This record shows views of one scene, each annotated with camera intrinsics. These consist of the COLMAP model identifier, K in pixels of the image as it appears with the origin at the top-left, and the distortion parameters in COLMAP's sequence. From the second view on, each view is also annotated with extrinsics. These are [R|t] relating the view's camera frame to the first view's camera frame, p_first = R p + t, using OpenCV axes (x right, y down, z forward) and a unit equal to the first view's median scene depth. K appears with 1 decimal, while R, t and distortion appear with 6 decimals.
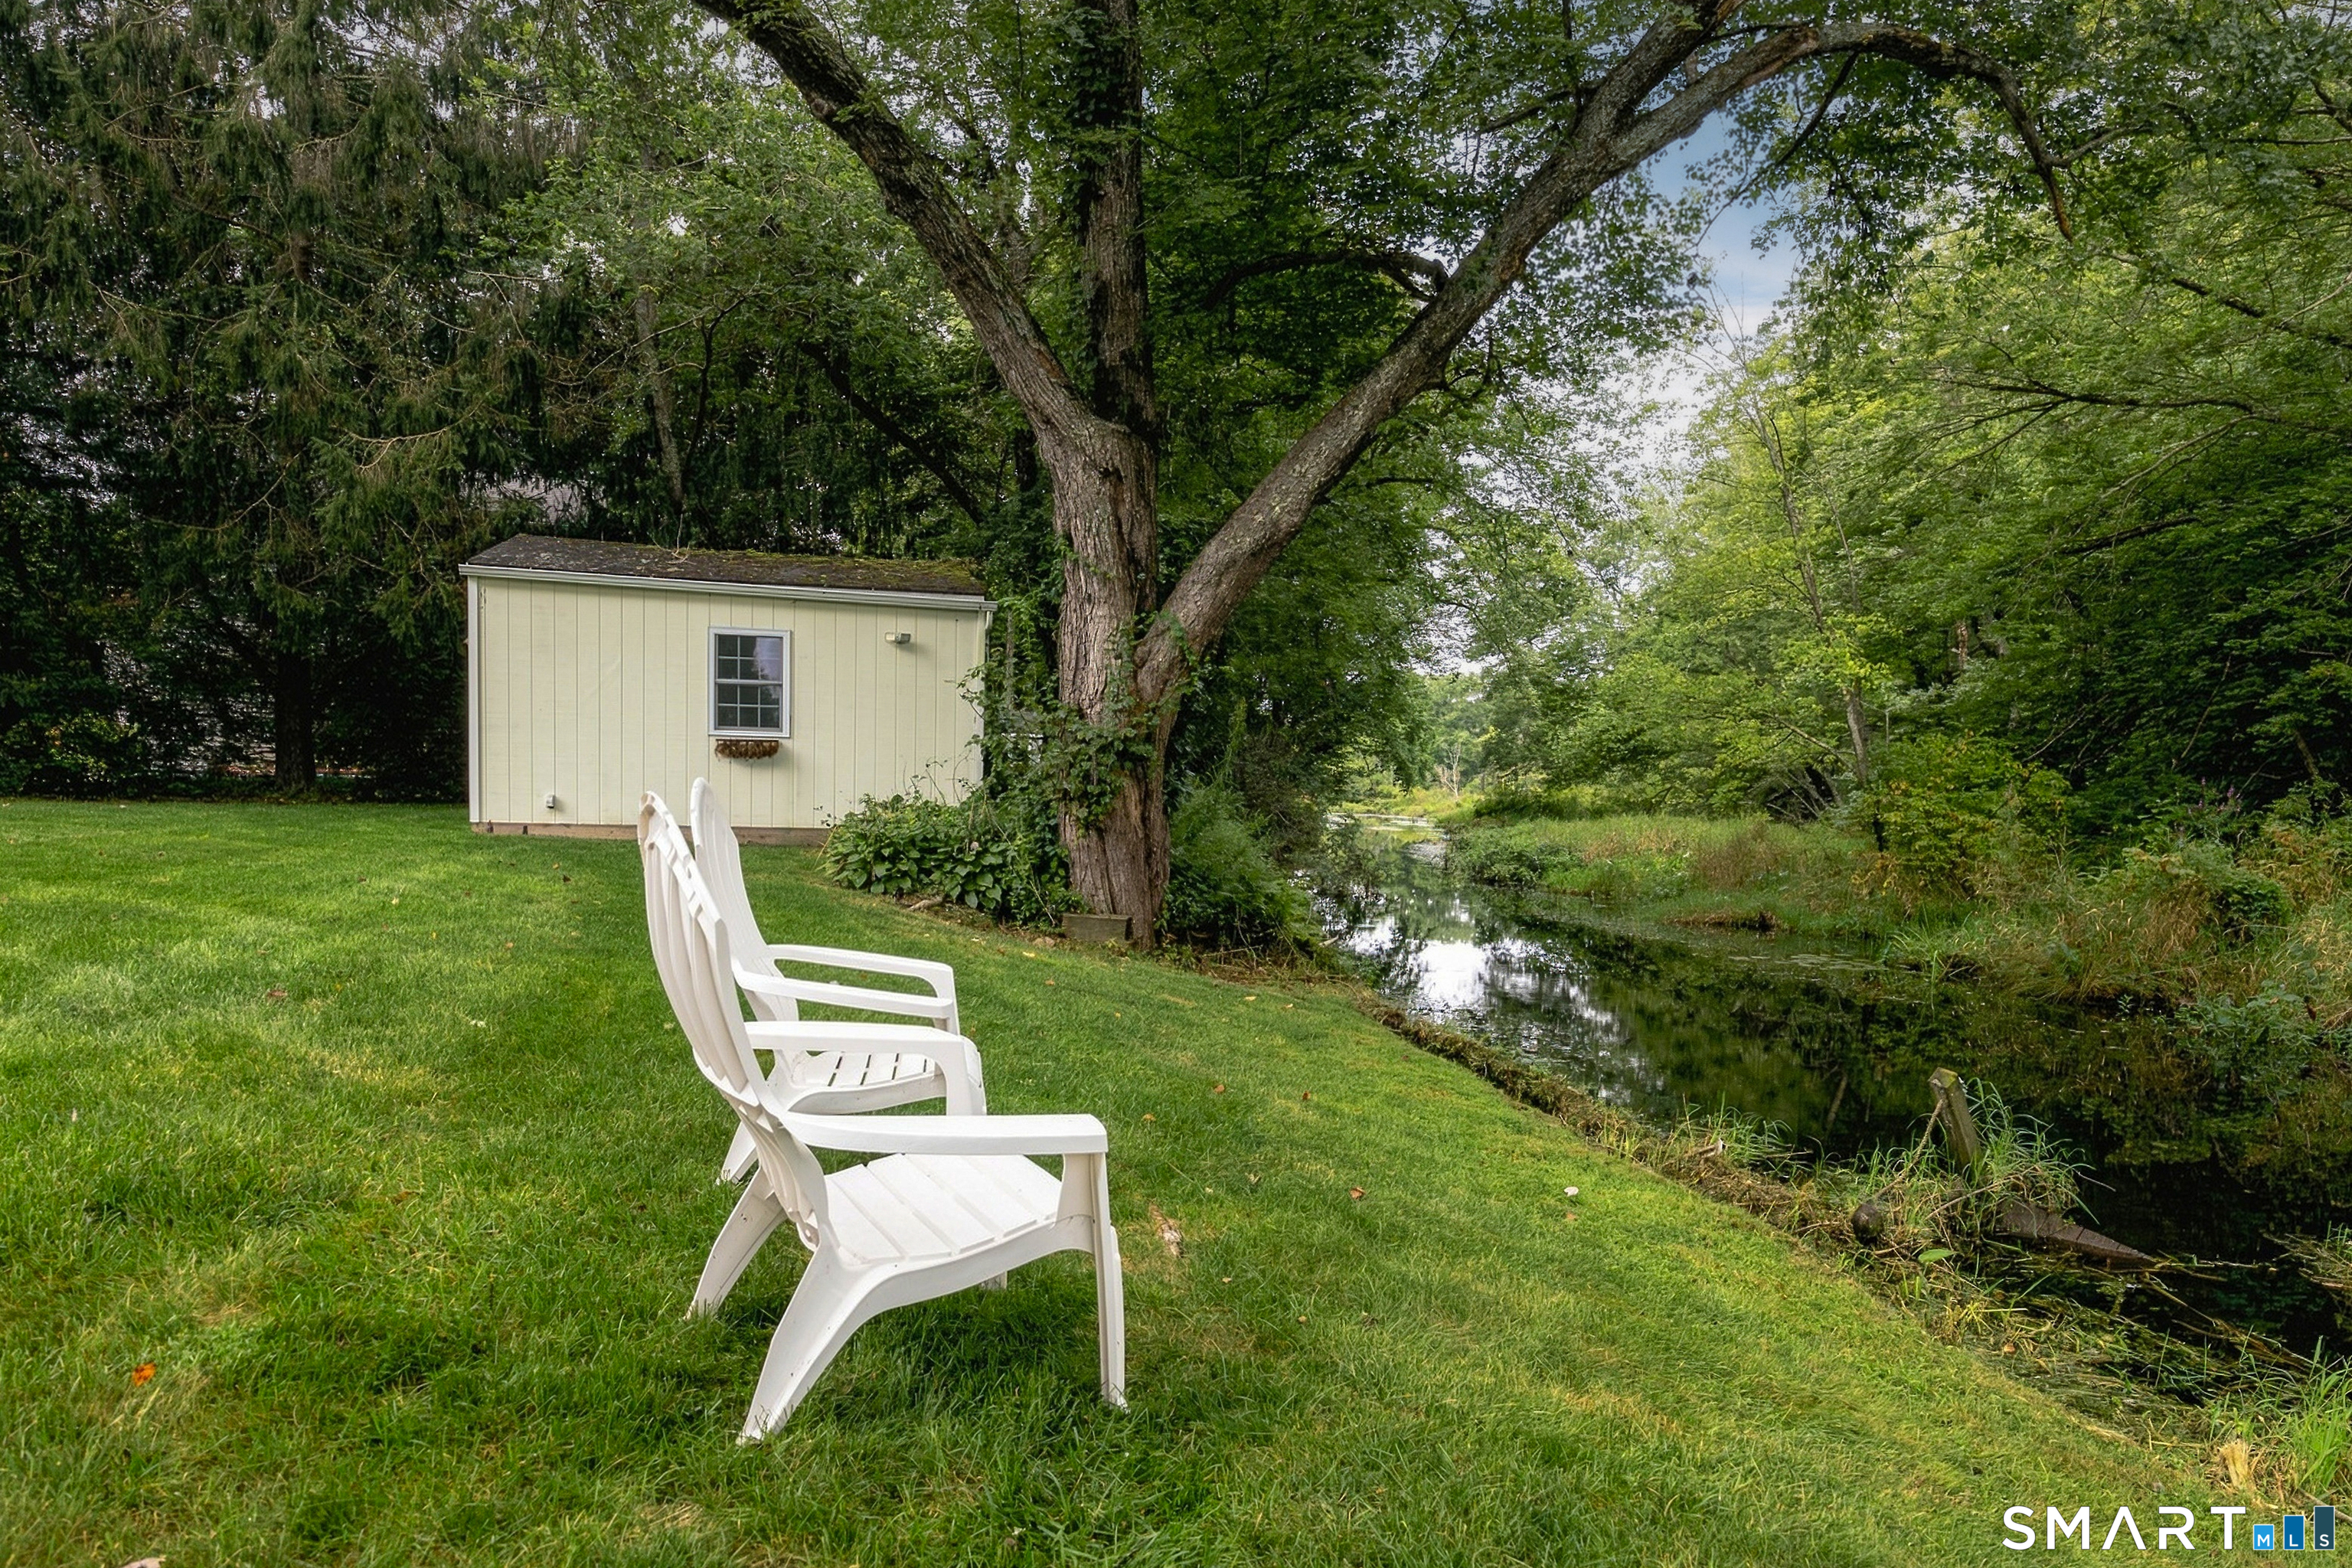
lens RADIAL K [[1362.7, 0, 1175.2], [0, 1362.7, 870.9], [0, 0, 1]] dist [-0.019136, 0.002635]
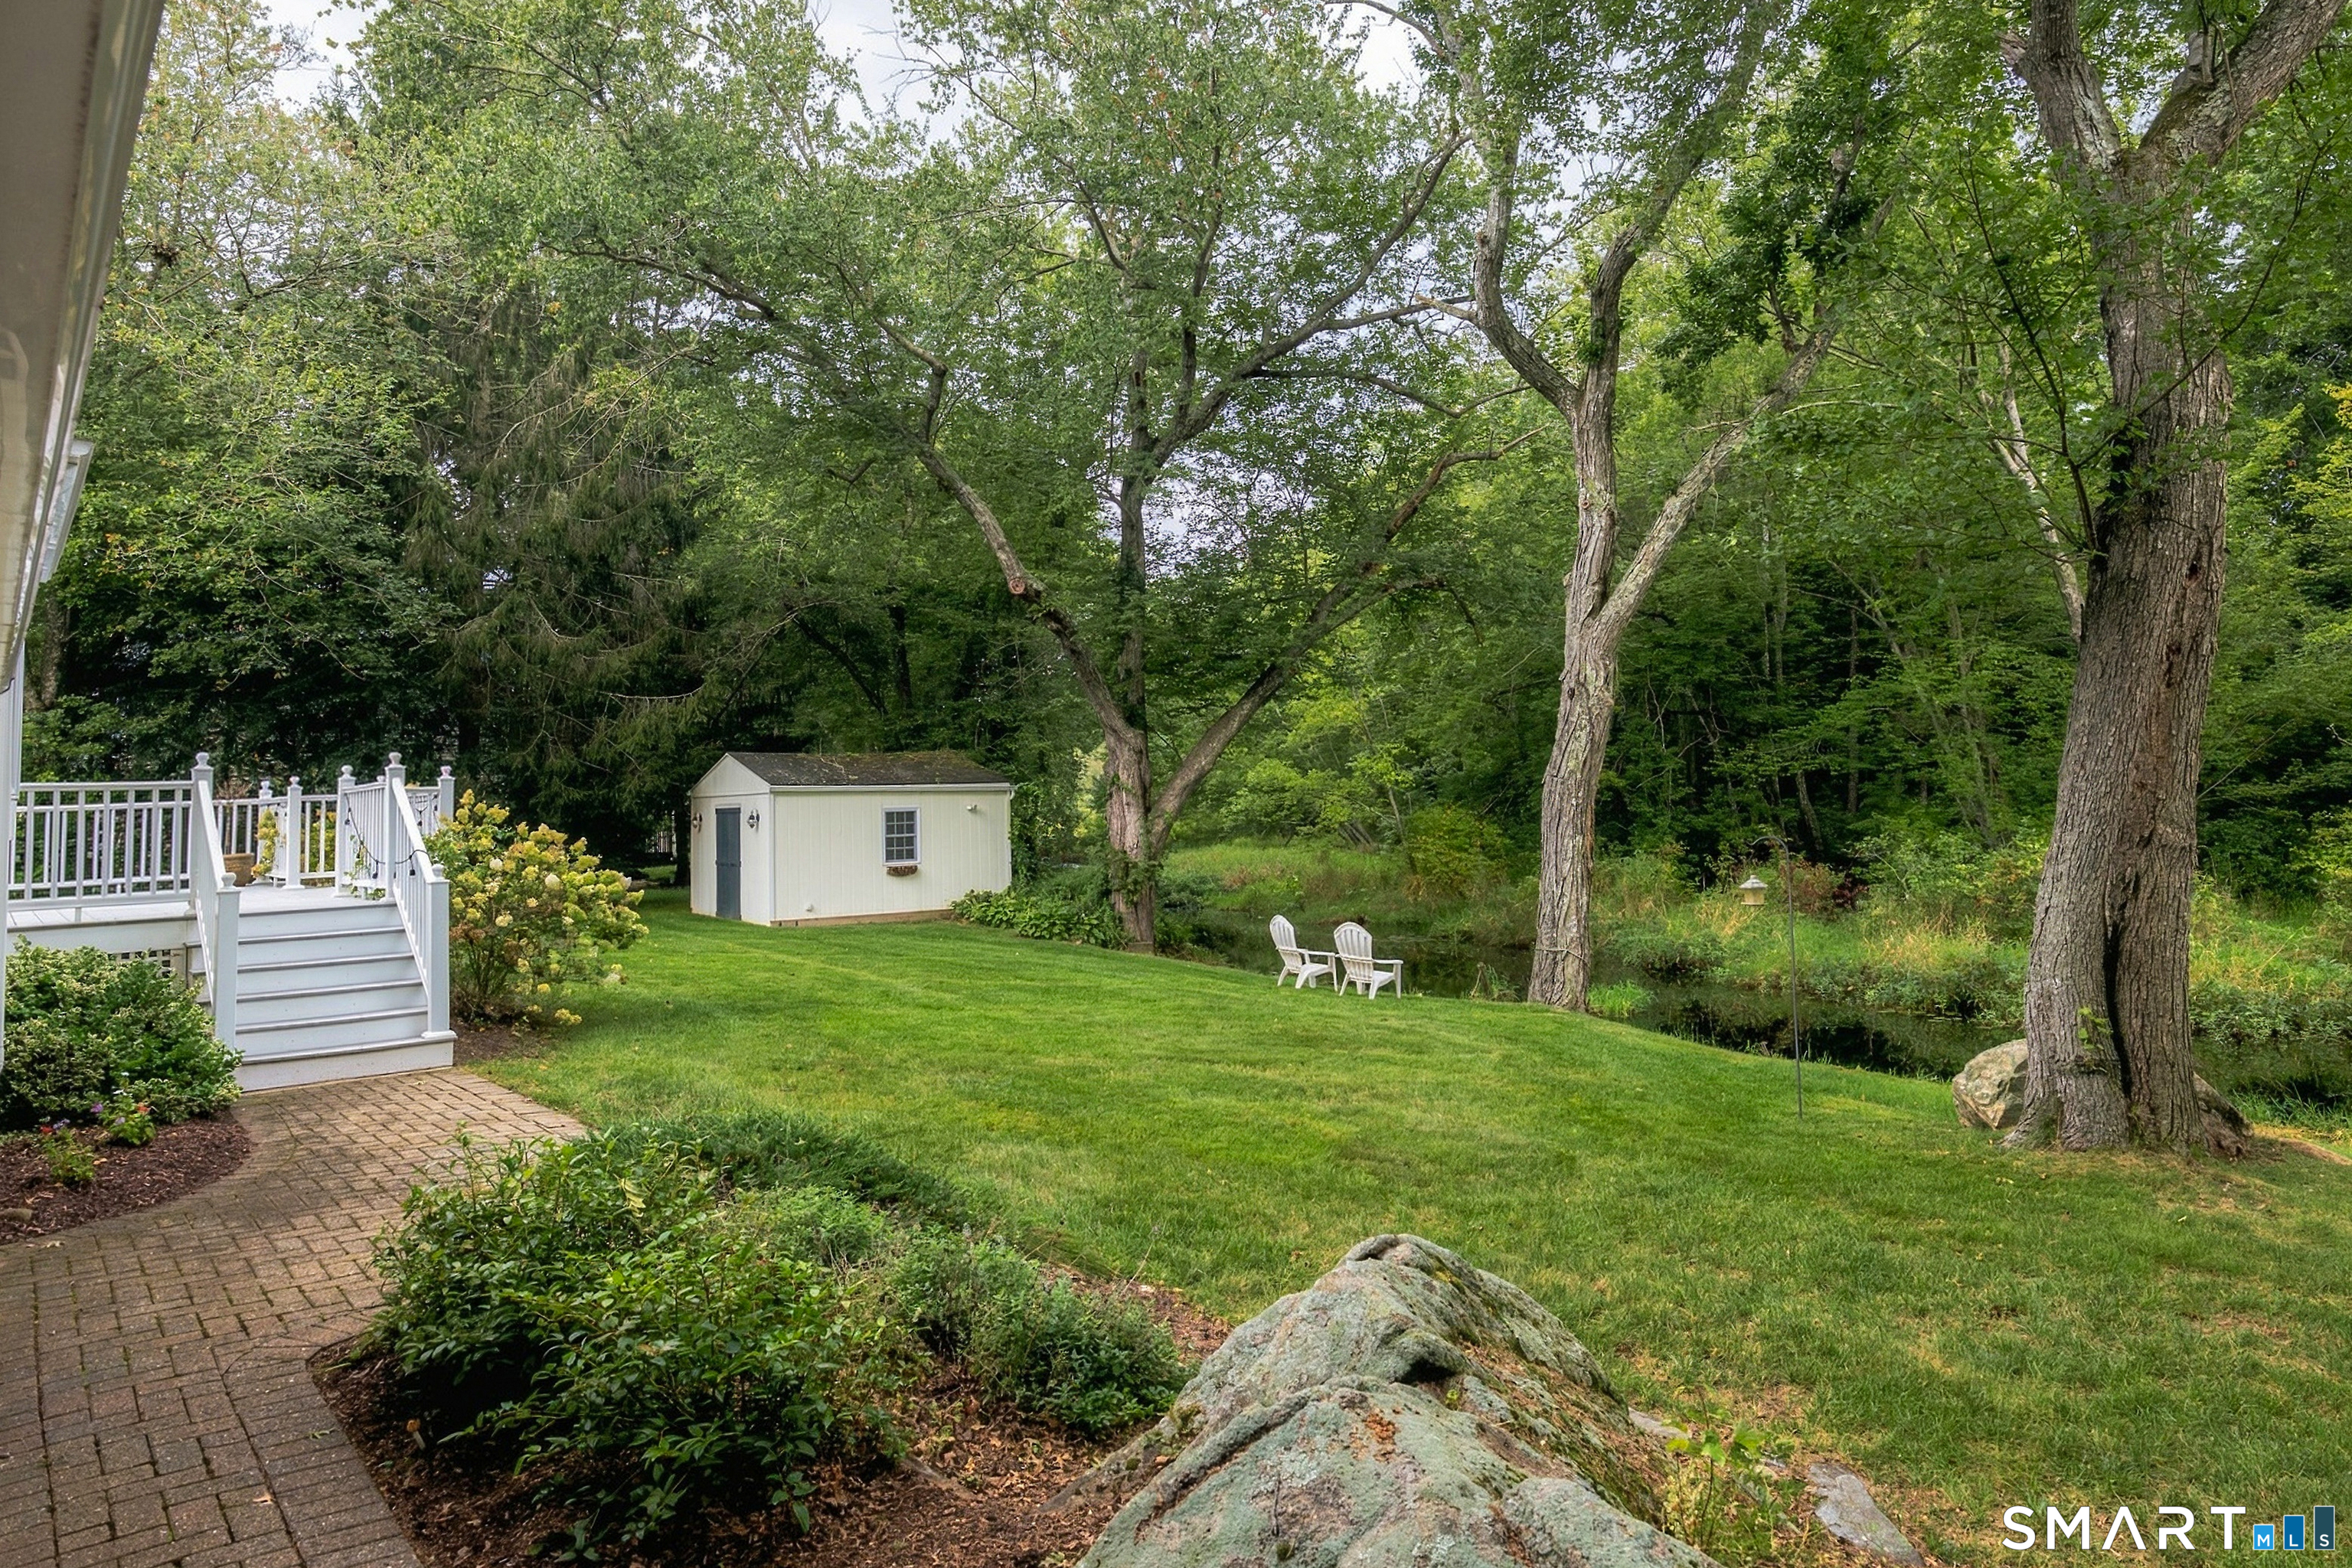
lens RADIAL K [[1384.2, 0, 1181.3], [0, 1384.2, 699.6], [0, 0, 1]] dist [-0.000125, 0.000548]
pose [[0.936698, -0.021431, 0.349483, -0.769007], [0.068294, 0.990137, -0.122328, -0.078847], [-0.343415, 0.138452, 0.928923, -1.194034]]
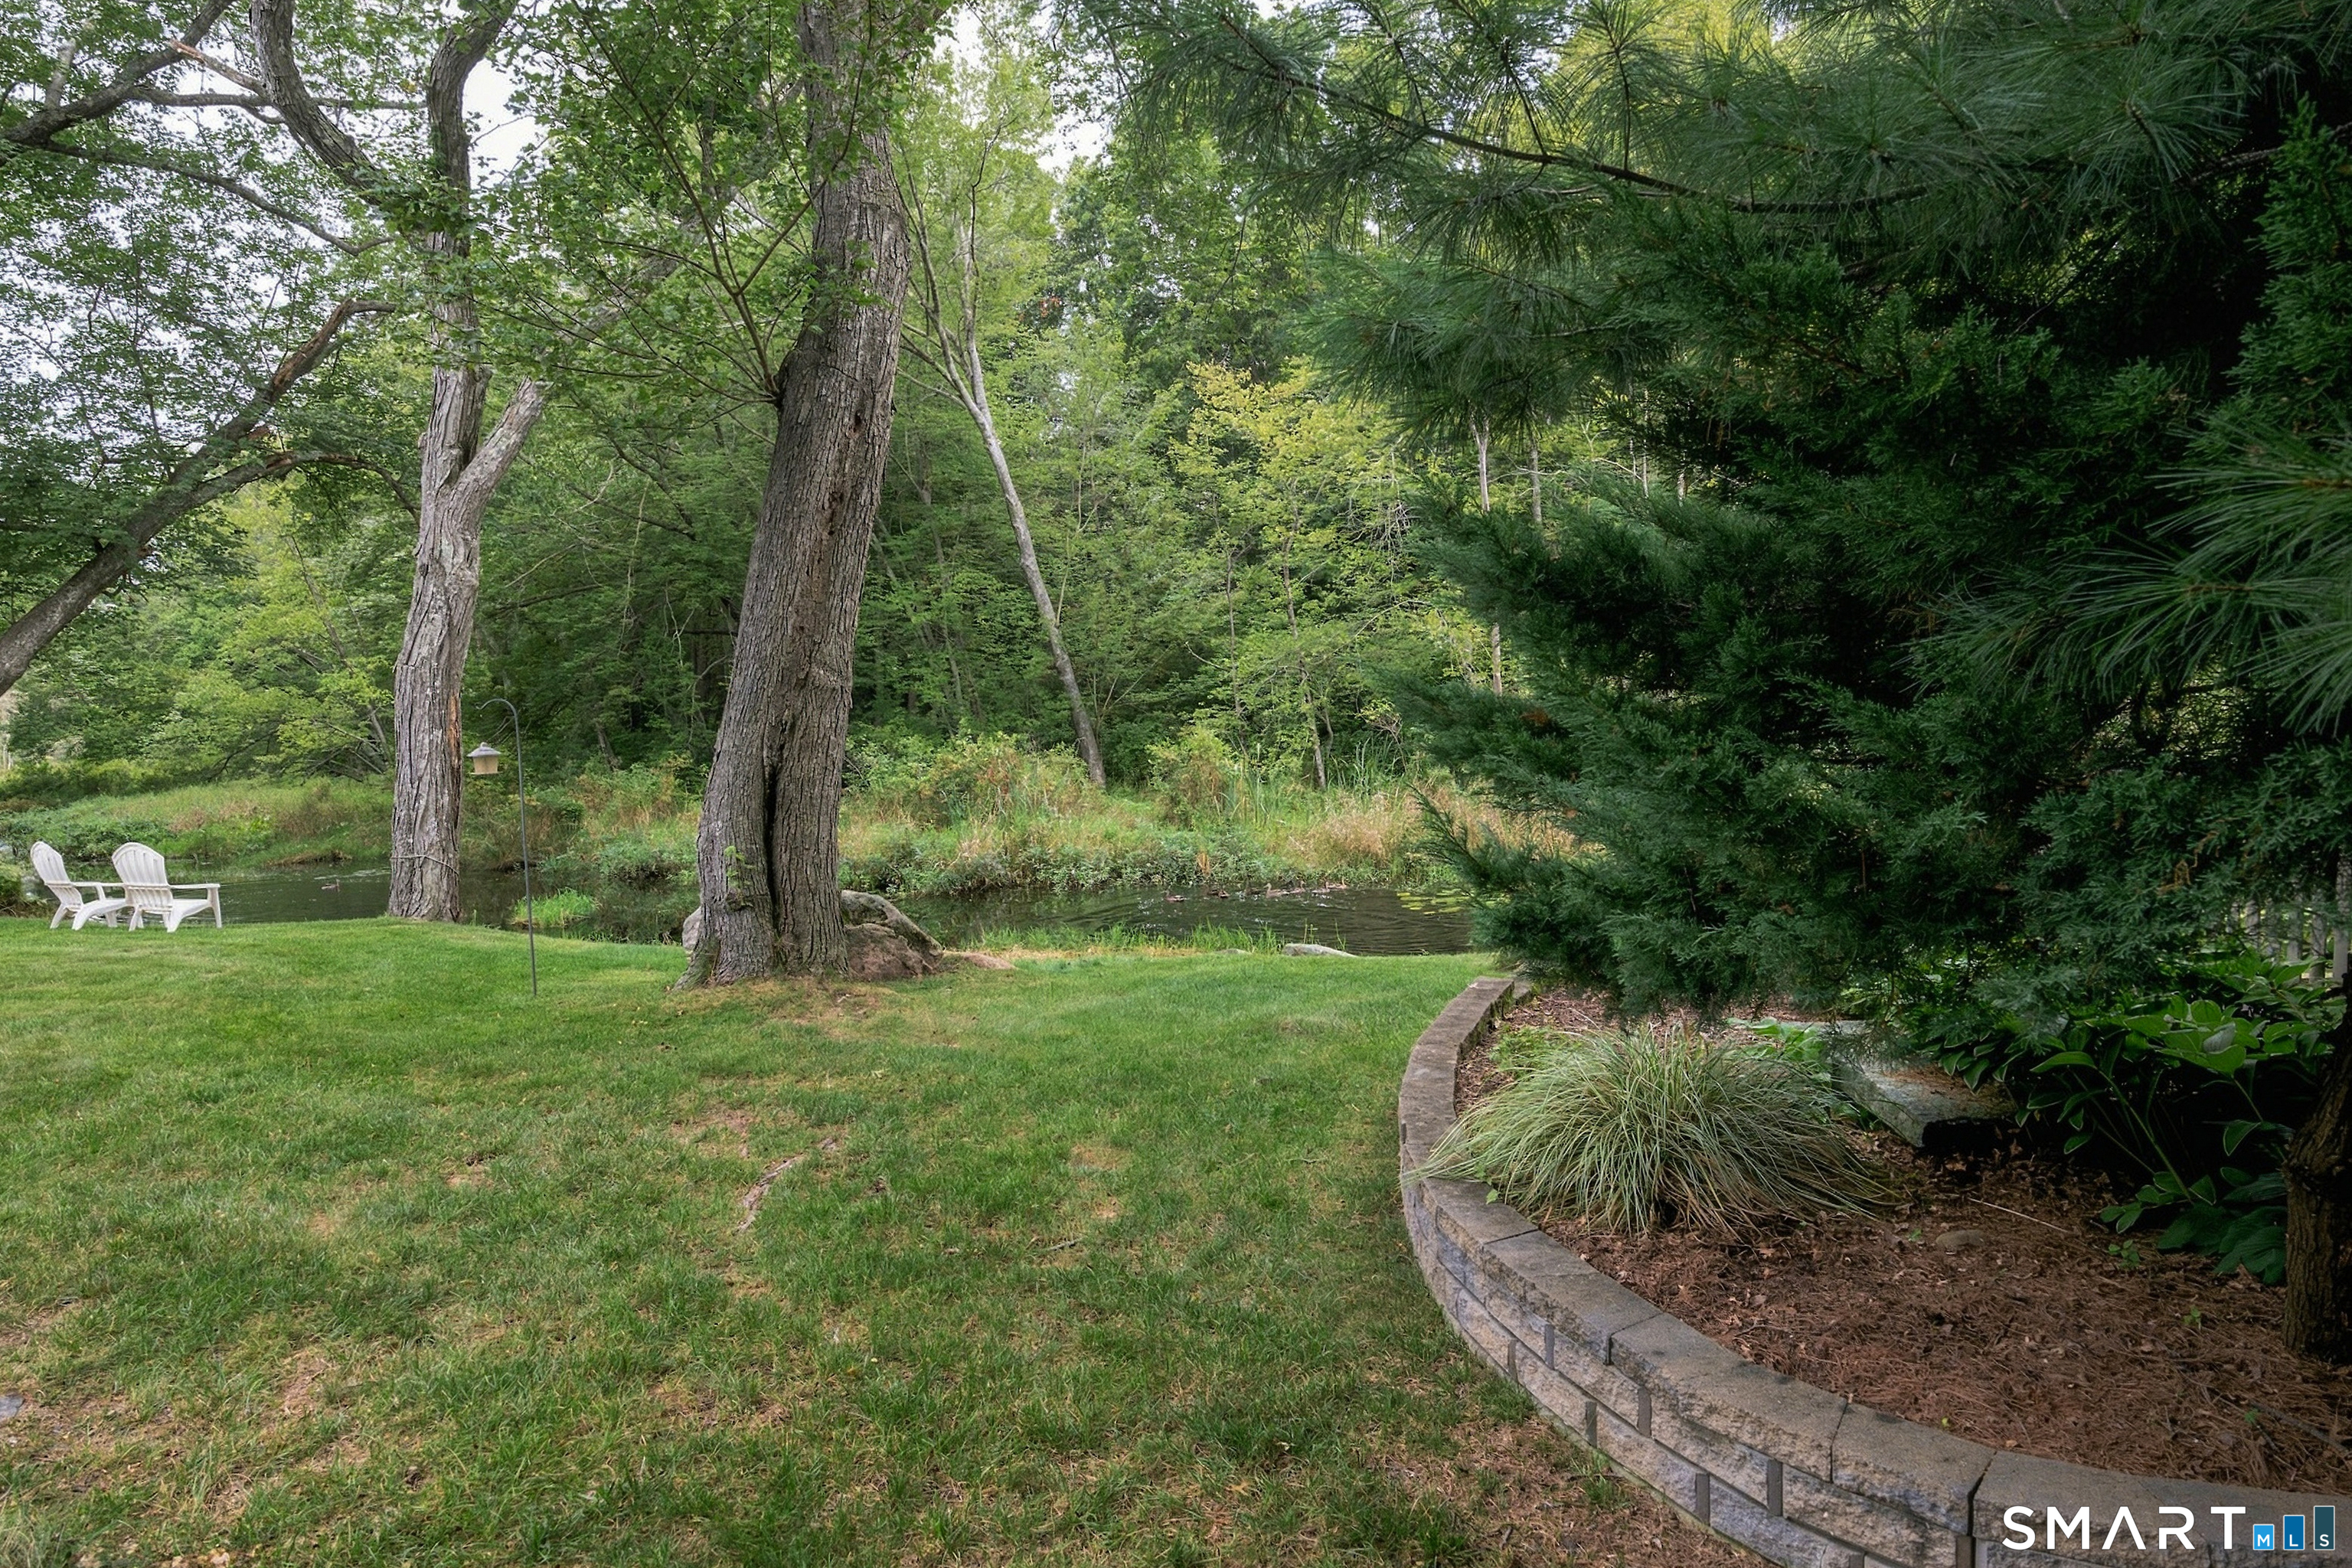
lens RADIAL K [[1330.1, 0, 1170.7], [0, 1330.1, 842.3], [0, 0, 1]] dist [-0.002315, 0.002043]
pose [[0.560585, -0.130710, 0.817716, -0.521718], [0.106740, 0.990632, 0.085175, -0.012781], [-0.821189, 0.039535, 0.569285, -1.252219]]
